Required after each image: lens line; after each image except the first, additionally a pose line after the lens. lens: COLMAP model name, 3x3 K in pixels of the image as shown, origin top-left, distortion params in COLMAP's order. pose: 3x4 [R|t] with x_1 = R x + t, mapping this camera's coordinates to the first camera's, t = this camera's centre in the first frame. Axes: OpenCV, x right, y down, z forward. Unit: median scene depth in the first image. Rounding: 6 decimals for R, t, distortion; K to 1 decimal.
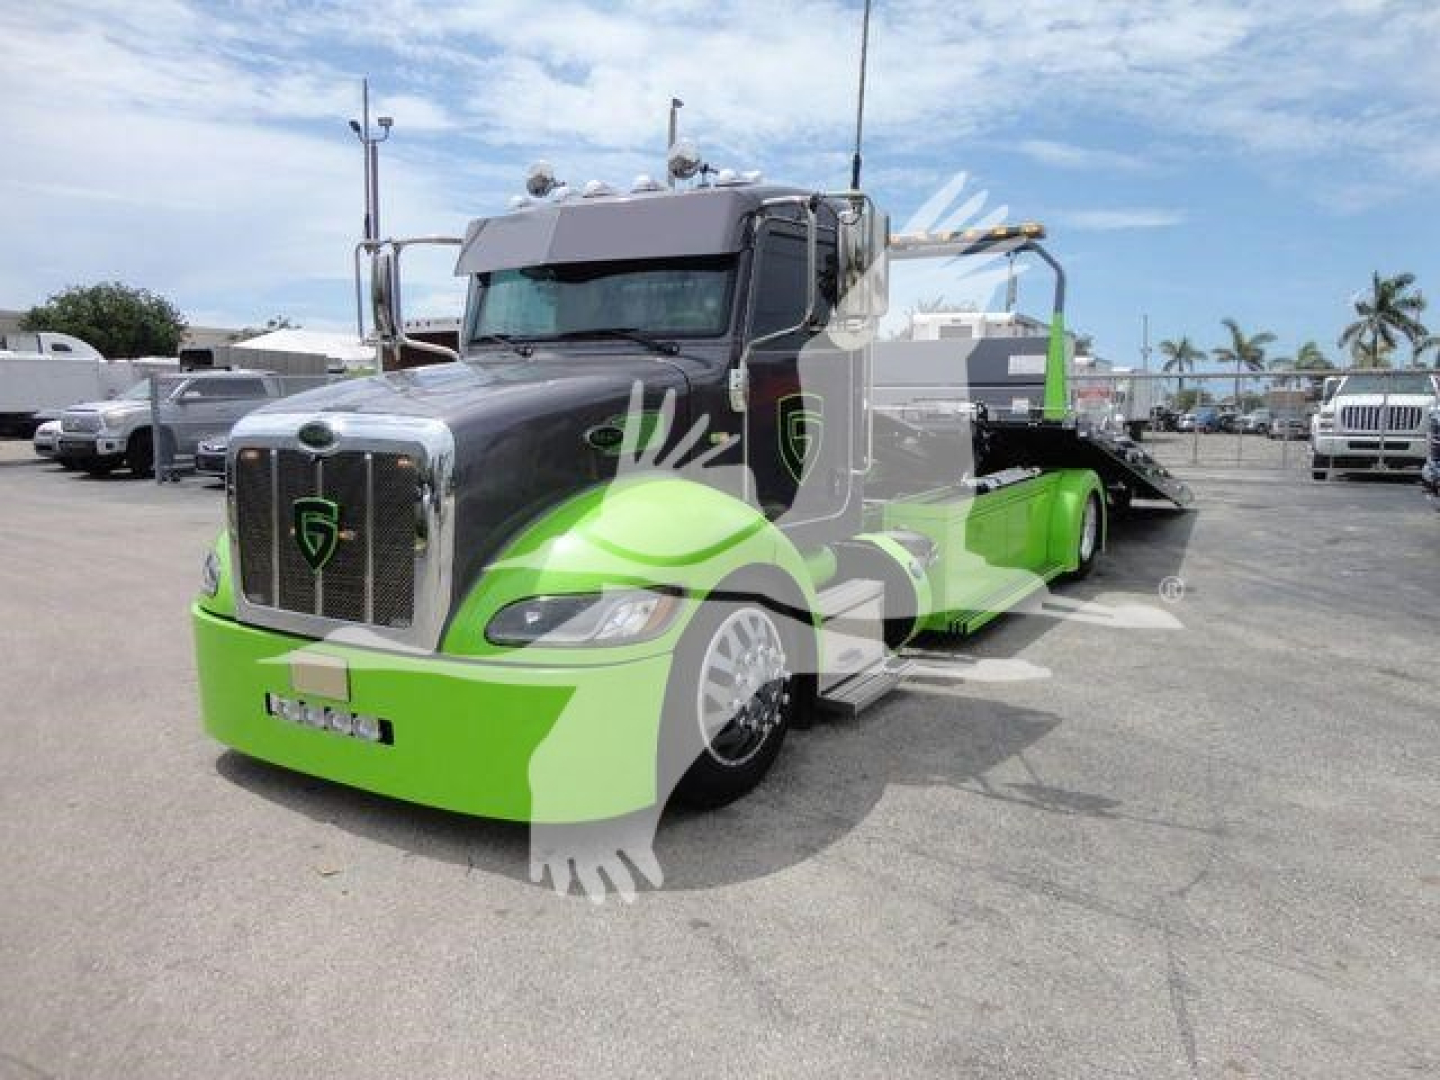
lens RADIAL K [[1047.3, 0, 731.9], [0, 1047.3, 530.7], [0, 0, 1]] dist [-0.008725, 0.002808]
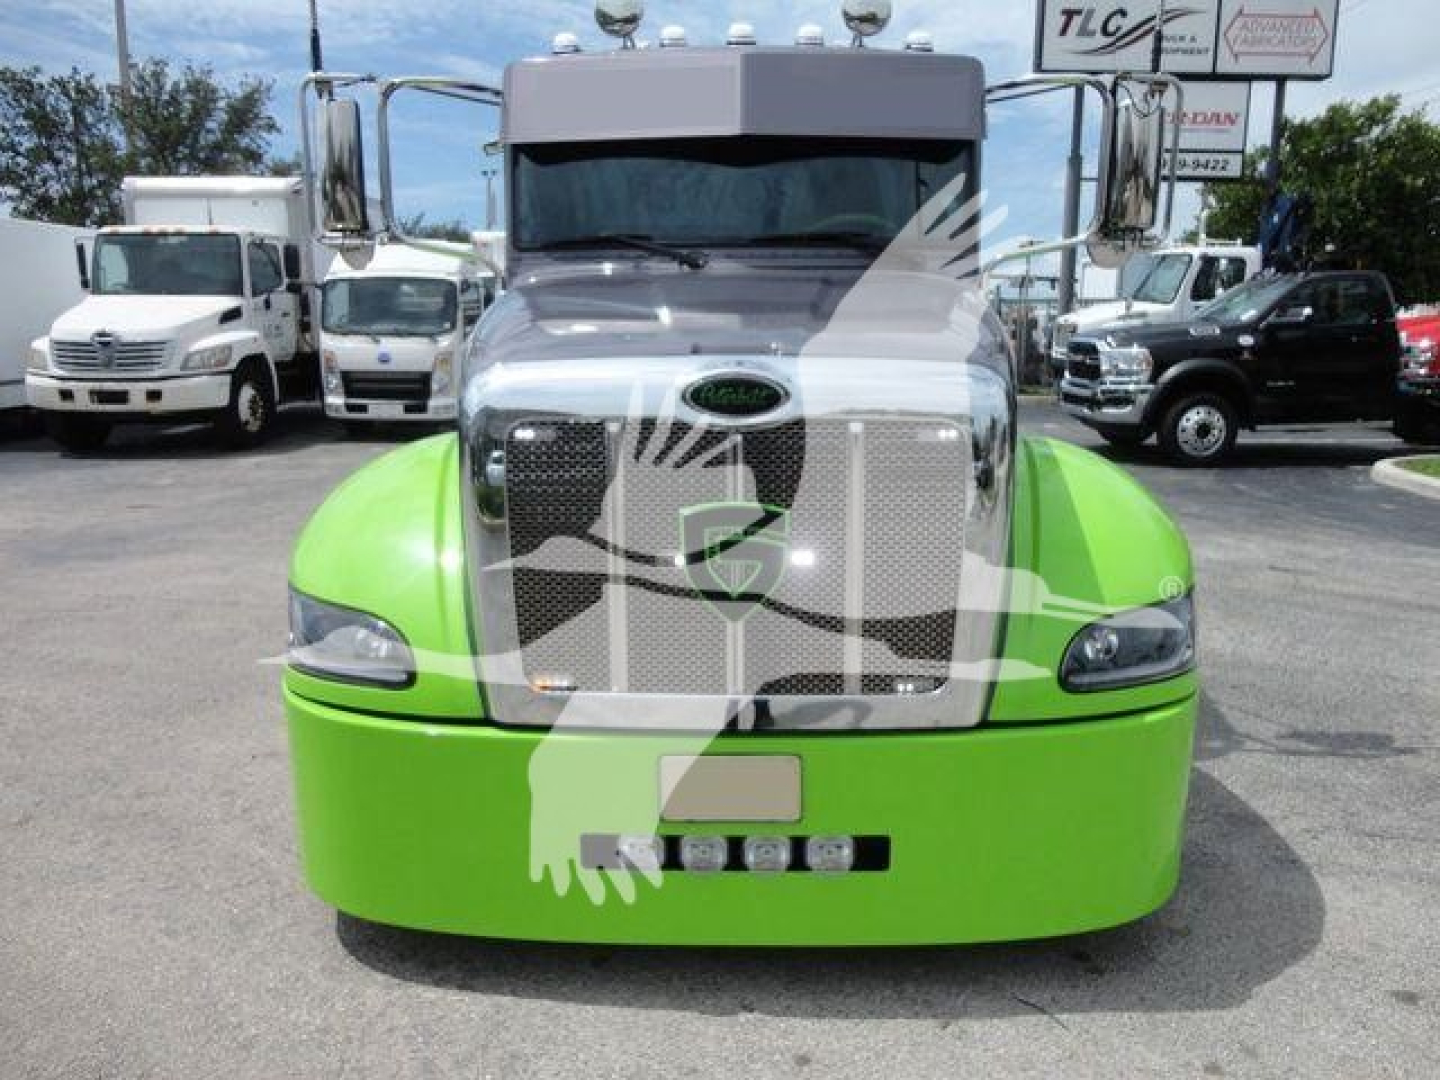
lens RADIAL K [[1047.3, 0, 728.5], [0, 1047.3, 537.6], [0, 0, 1]] dist [-0.008725, 0.002808]
pose [[0.869834, -0.100516, 0.482996, -0.090730], [0.063208, 0.993662, 0.092958, -0.008635], [-0.489278, -0.050329, 0.870674, 0.063106]]
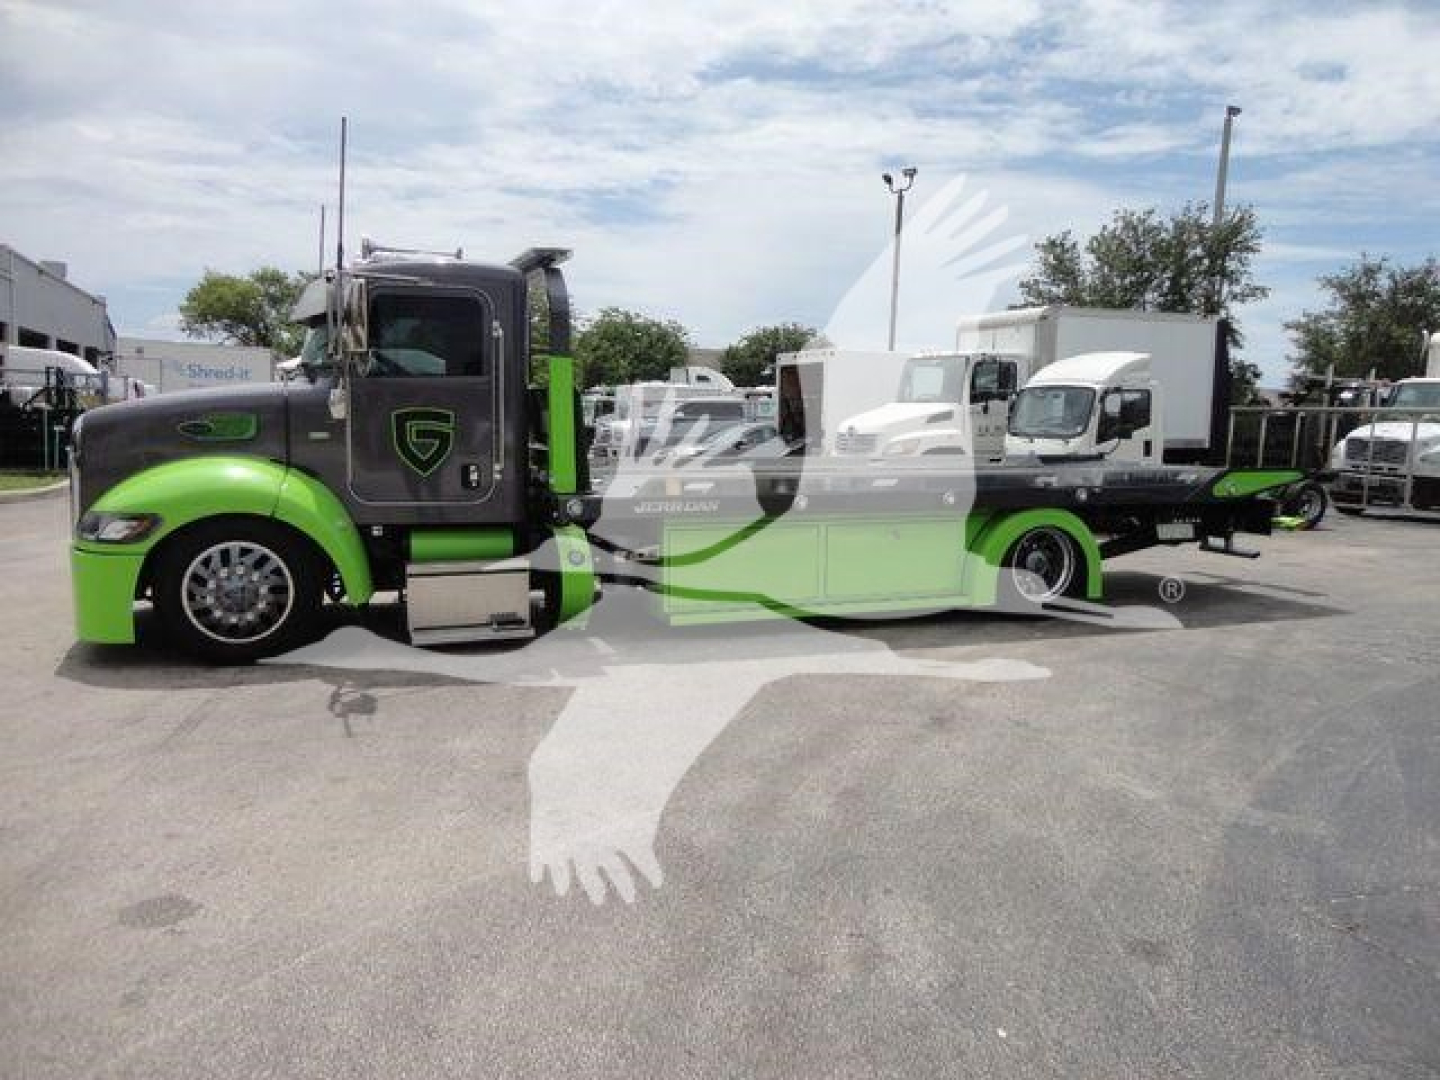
lens RADIAL K [[1047.3, 0, 716.9], [0, 1047.3, 532.9], [0, 0, 1]] dist [-0.008725, 0.002808]
pose [[0.786552, 0.085869, -0.611525, 0.212997], [-0.101663, 0.994779, 0.008923, -0.003563], [0.609098, 0.055151, 0.791175, 0.028483]]
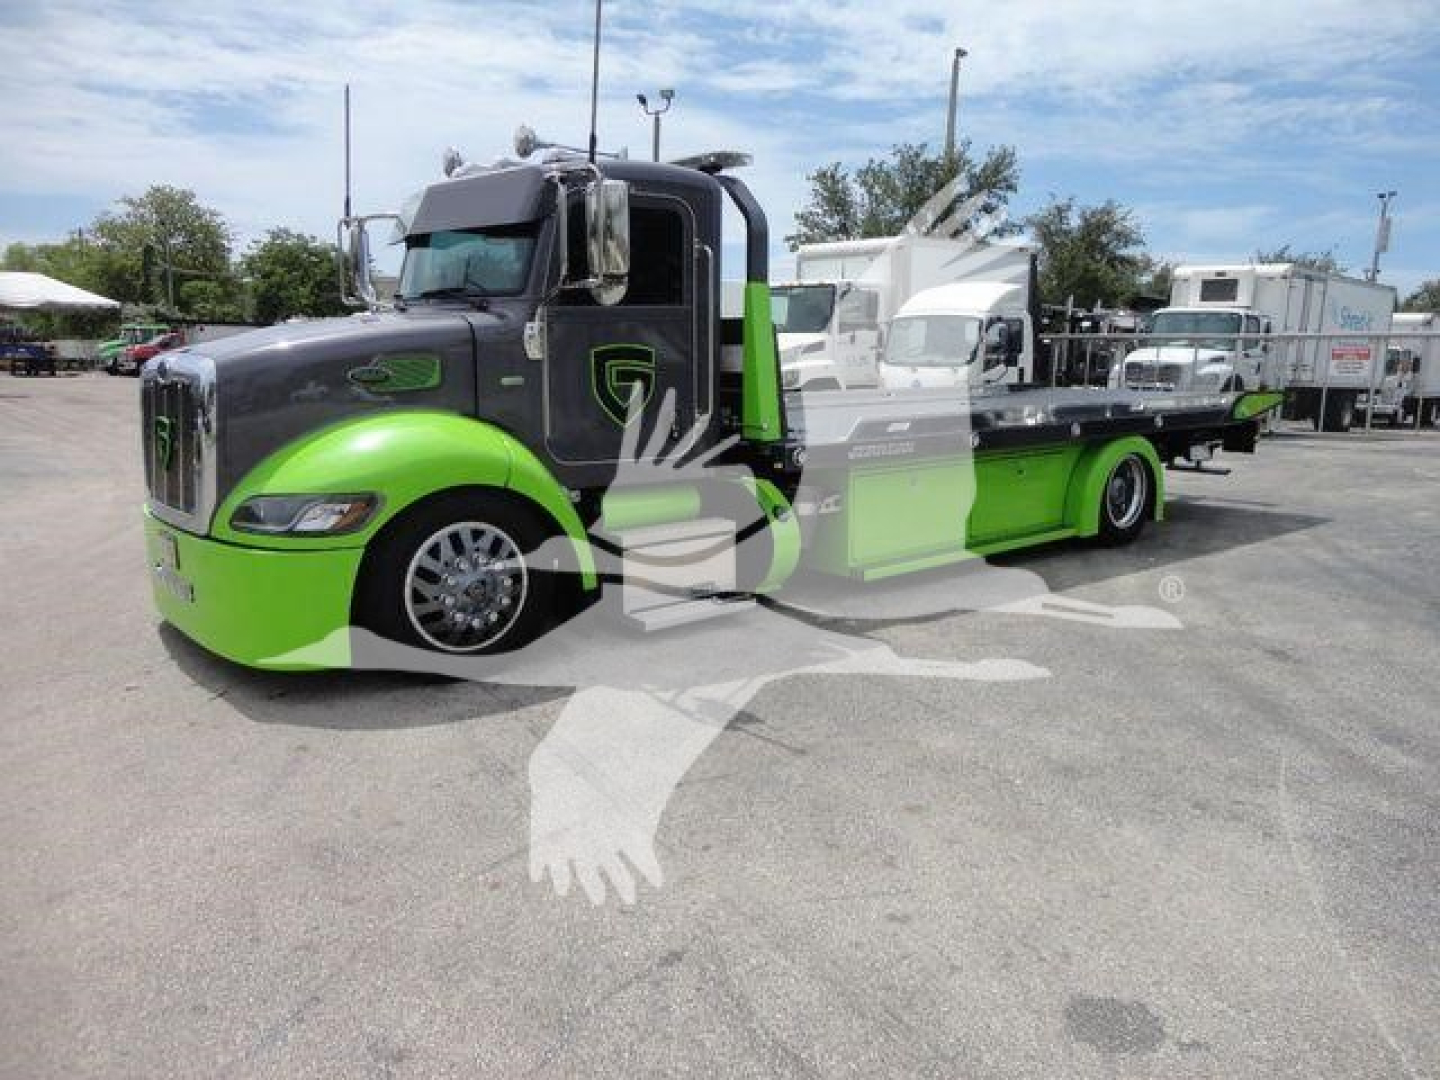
lens RADIAL K [[1047.3, 0, 726.2], [0, 1047.3, 539.4], [0, 0, 1]] dist [-0.008725, 0.002808]
pose [[0.945682, 0.065208, -0.318487, 0.094774], [-0.050662, 0.997268, 0.053755, 0.001973], [0.321122, -0.034700, 0.946402, -0.005962]]
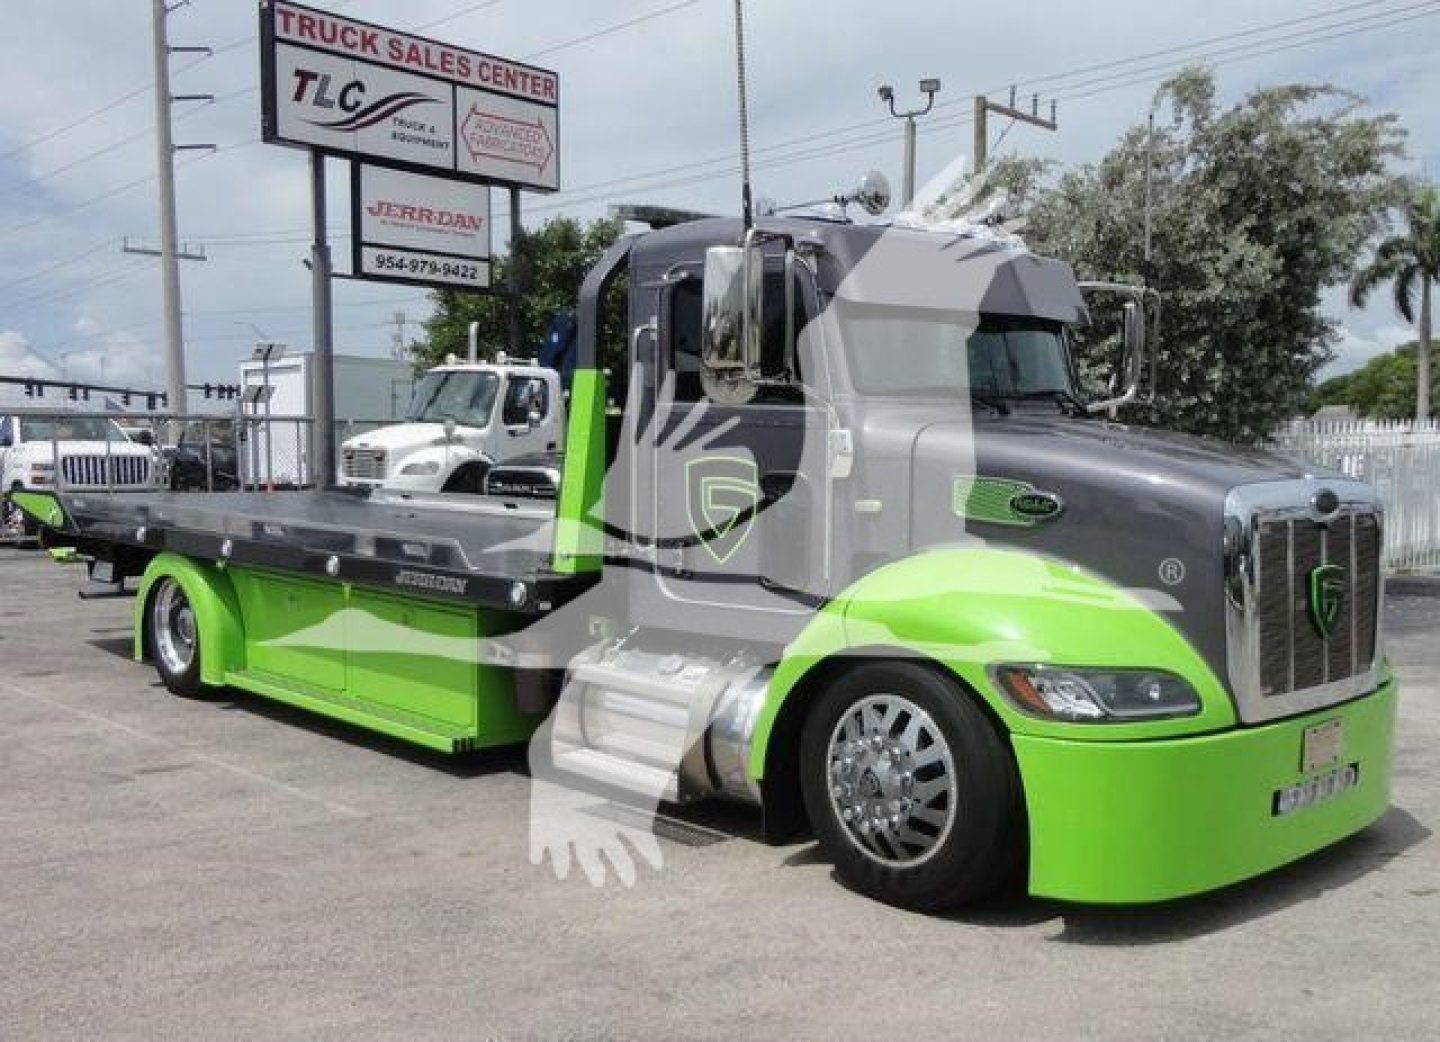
lens RADIAL K [[1450.9, 0, 741.4], [0, 1450.9, 618.9], [0, 0, 1]] dist [0.002812, 0.000000]
pose [[0.255795, -0.112545, 0.960158, -0.247057], [0.115099, 0.989681, 0.085342, -0.021542], [-0.959855, 0.088683, 0.266109, 0.153928]]
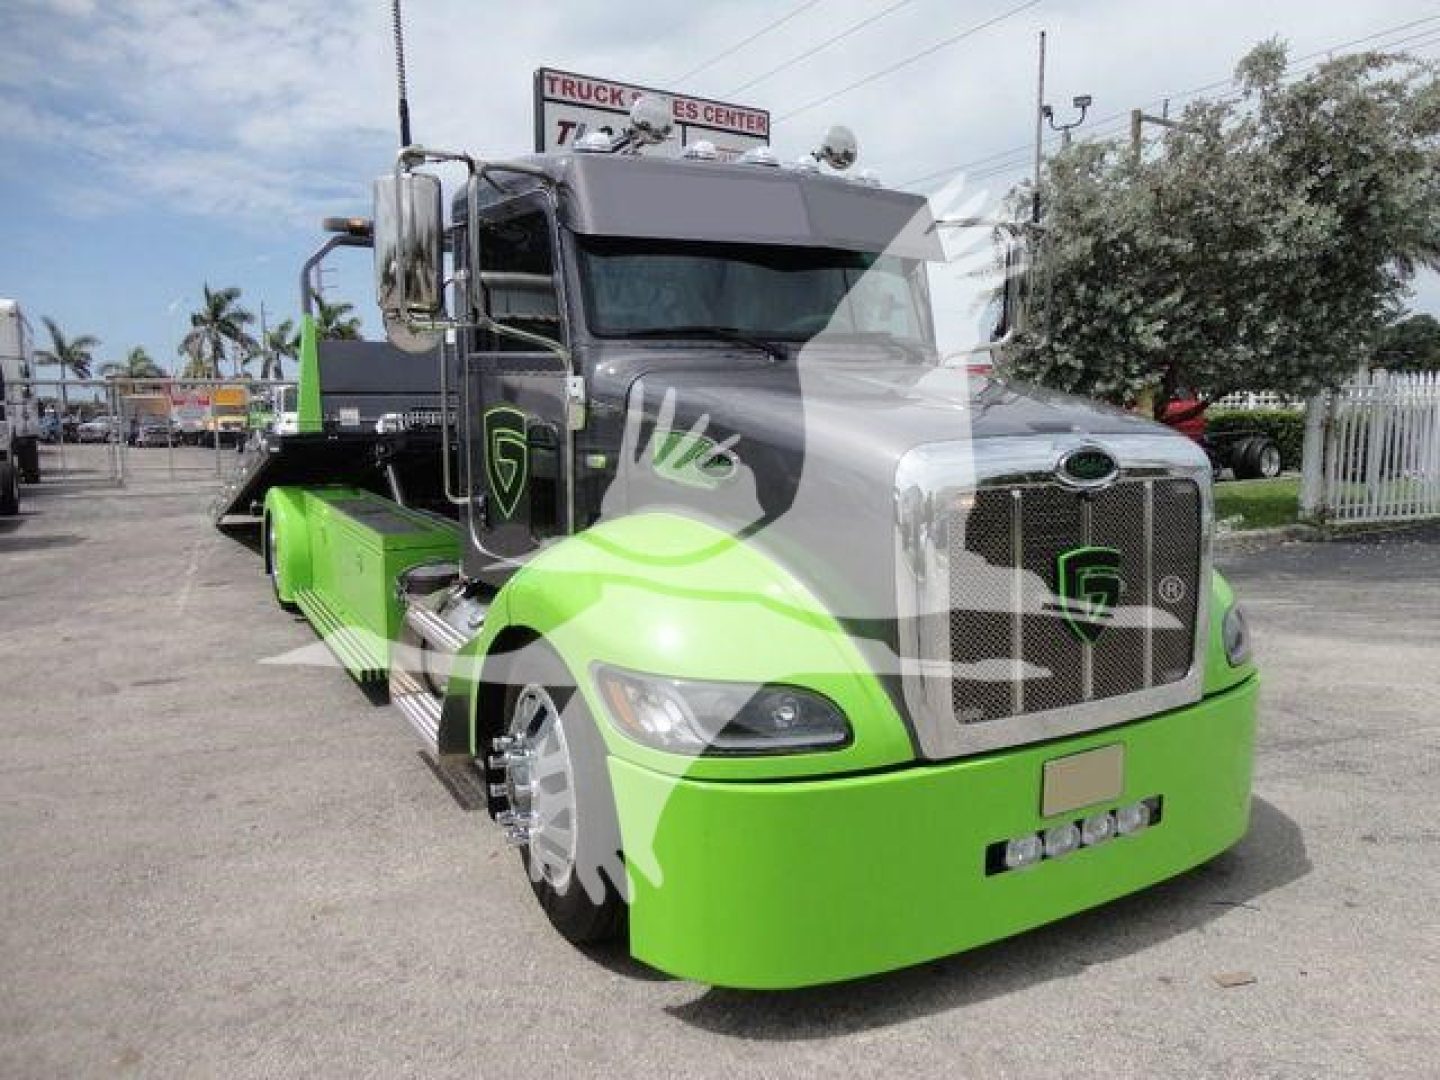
lens RADIAL K [[1047.3, 0, 729.5], [0, 1047.3, 543.2], [0, 0, 1]] dist [-0.008725, 0.002808]
pose [[0.484582, -0.117599, 0.866805, -0.155105], [0.112650, 0.991060, 0.071481, -0.015411], [-0.867462, 0.063007, 0.493498, 0.111925]]
